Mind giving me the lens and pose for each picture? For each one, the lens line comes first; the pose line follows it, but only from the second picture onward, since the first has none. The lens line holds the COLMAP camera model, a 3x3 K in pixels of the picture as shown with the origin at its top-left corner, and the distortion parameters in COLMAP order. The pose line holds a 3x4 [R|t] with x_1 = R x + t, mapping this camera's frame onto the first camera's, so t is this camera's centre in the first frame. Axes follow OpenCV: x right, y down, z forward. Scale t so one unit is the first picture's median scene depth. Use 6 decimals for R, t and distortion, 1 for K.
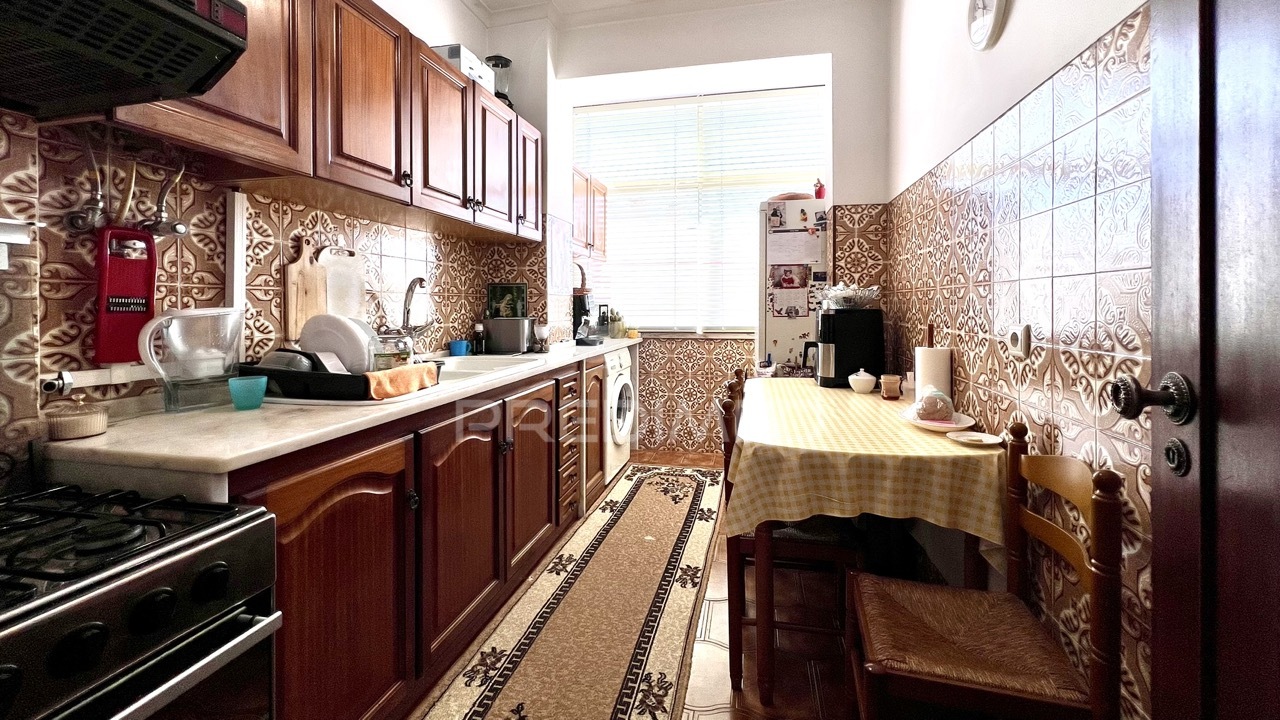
lens RADIAL K [[531.0, 0, 638.2], [0, 531.0, 322.5], [0, 0, 1]] dist [-0.000165, -0.000037]
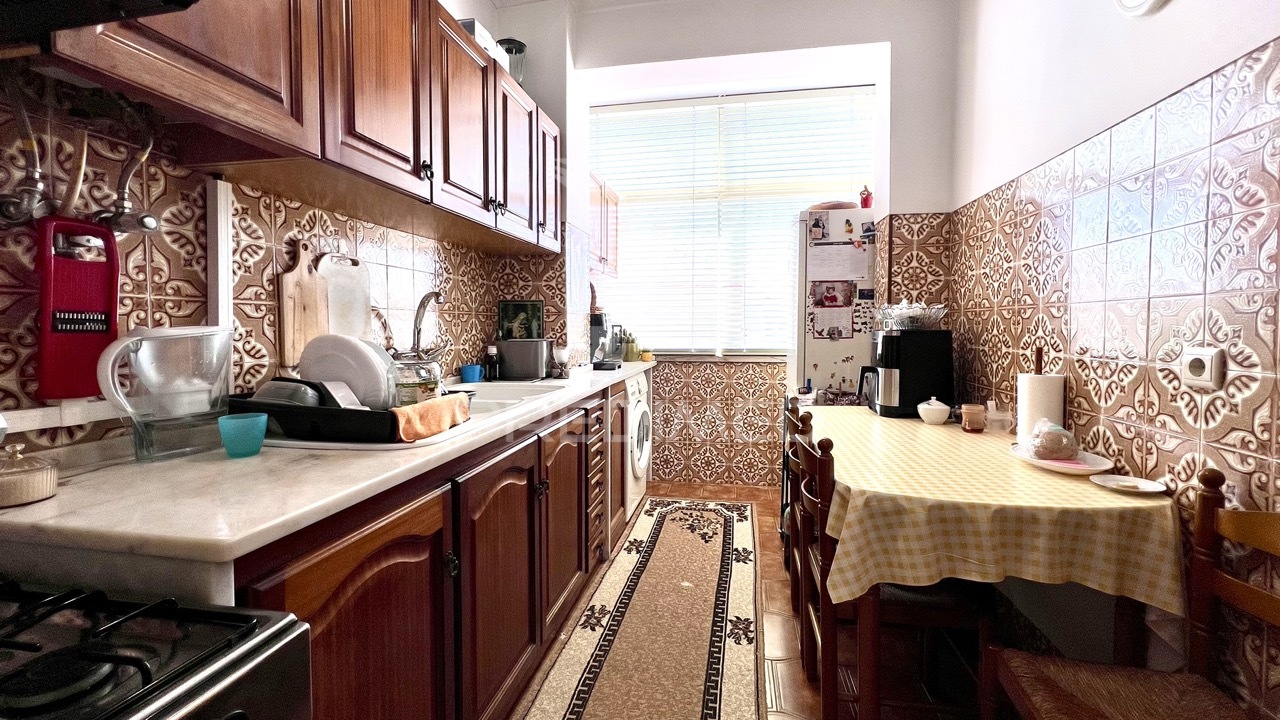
lens RADIAL K [[544.5, 0, 640.0], [0, 544.5, 360.0], [0, 0, 1]] dist [-0.000482, 0.000000]
pose [[0.999528, 0.000103, 0.030721, -0.145163], [-0.001008, 0.999566, 0.029441, -0.001867], [-0.030704, -0.029458, 0.999094, 0.152126]]
